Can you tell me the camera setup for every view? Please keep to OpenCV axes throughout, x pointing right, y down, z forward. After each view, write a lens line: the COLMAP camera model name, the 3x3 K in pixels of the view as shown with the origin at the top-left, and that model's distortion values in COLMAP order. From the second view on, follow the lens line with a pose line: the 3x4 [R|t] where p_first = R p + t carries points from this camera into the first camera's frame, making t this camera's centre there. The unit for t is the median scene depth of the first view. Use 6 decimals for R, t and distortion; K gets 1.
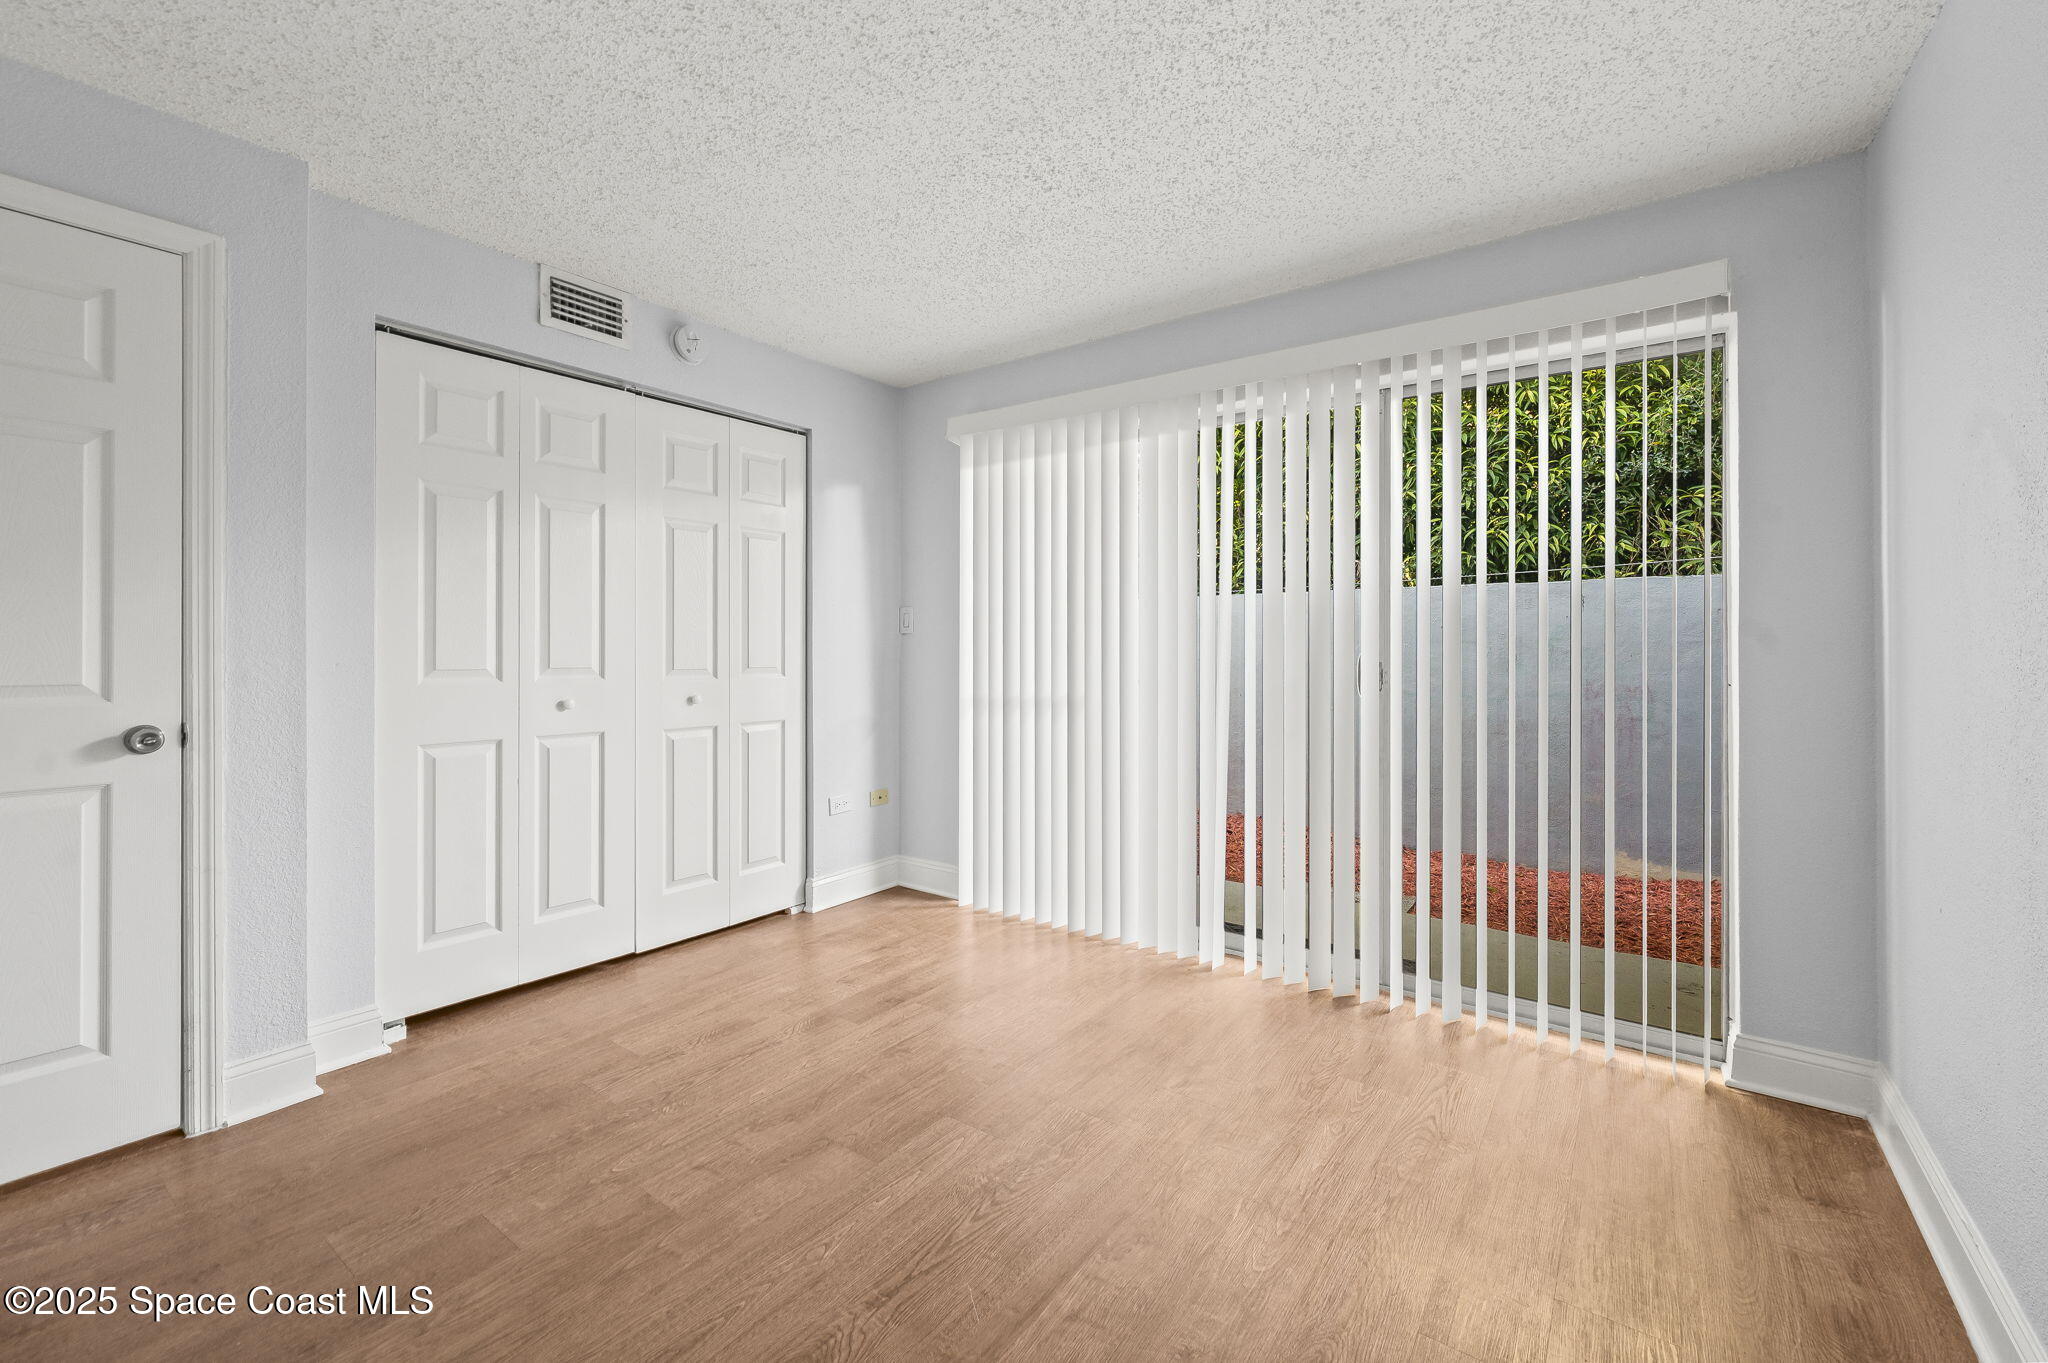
lens RADIAL K [[830.5, 0, 1031.4], [0, 830.5, 665.1], [0, 0, 1]] dist [-0.000746, -0.000196]
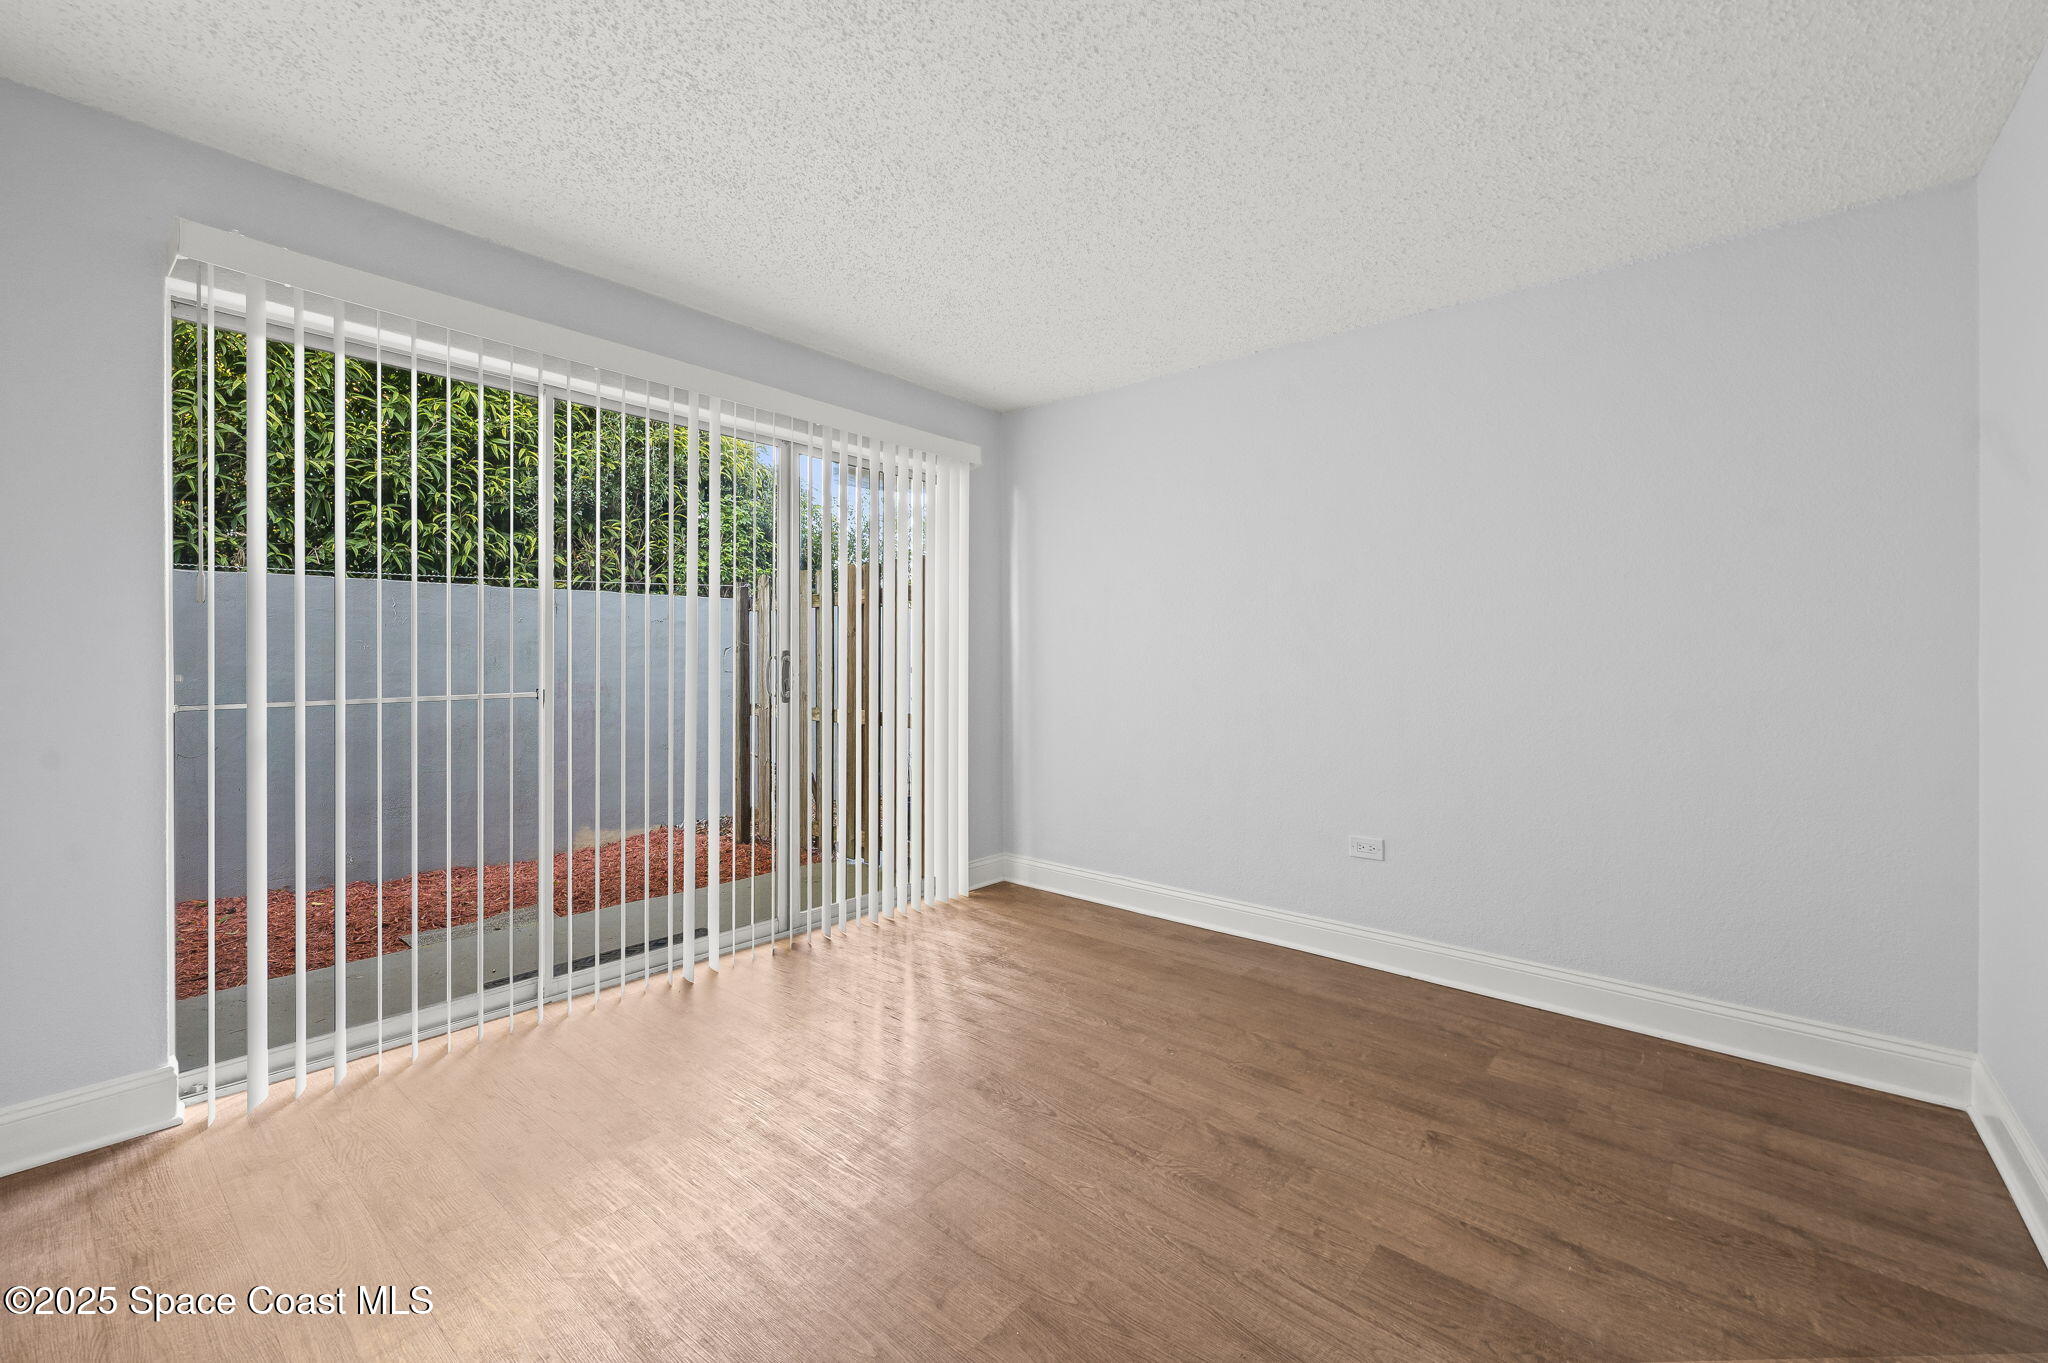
lens RADIAL K [[862.5, 0, 1028.4], [0, 862.5, 657.1], [0, 0, 1]] dist [-0.044707, -0.000047]
pose [[0.056141, 0.000460, 0.998423, -0.426518], [0.006930, 0.999976, -0.000851, -0.005647], [-0.998399, 0.006967, 0.056136, 0.306695]]
